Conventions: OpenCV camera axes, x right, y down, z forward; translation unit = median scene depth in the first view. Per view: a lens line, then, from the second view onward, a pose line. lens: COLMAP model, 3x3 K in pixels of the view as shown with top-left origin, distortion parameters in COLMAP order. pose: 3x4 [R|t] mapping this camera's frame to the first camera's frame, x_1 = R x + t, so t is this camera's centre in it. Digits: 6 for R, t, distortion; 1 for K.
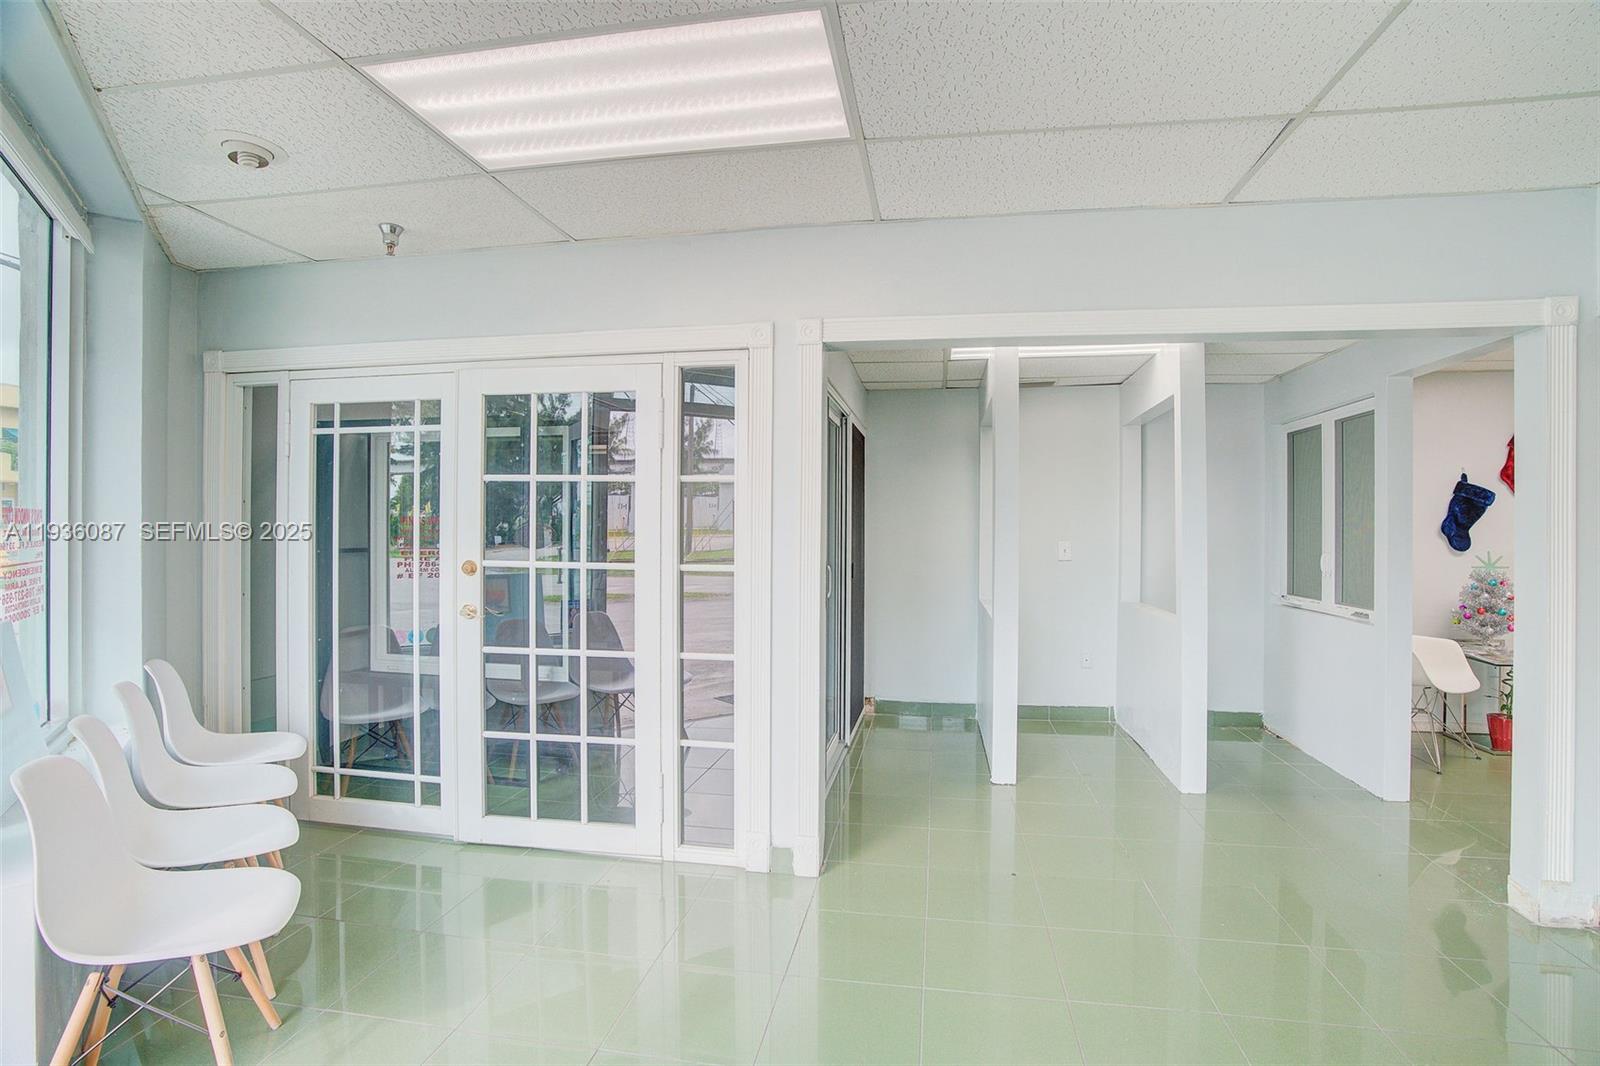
lens RADIAL K [[737.7, 0, 792.8], [0, 737.7, 525.8], [0, 0, 1]] dist [-0.041215, 0.007985]
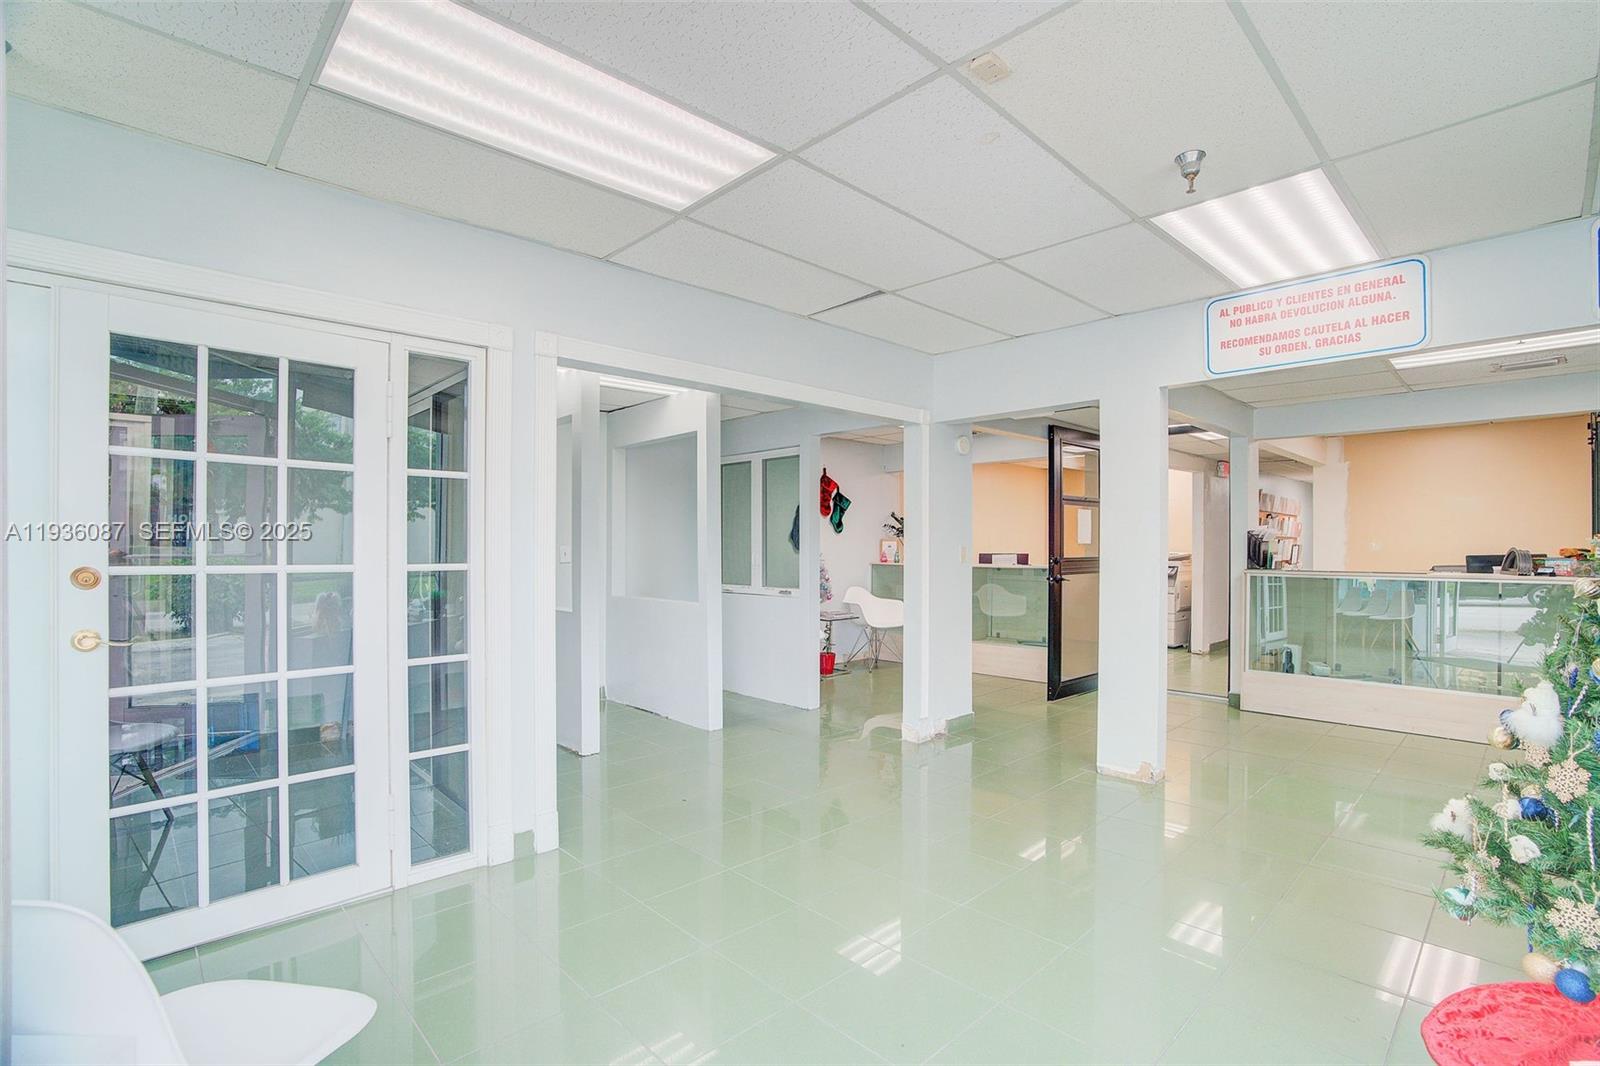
lens RADIAL K [[737.7, 0, 809.3], [0, 737.7, 542.3], [0, 0, 1]] dist [-0.041215, 0.007985]
pose [[0.596320, -0.005484, 0.802728, -0.575748], [0.002324, 0.999984, 0.005104, 0.020811], [-0.802743, -0.001178, 0.596324, 0.050682]]
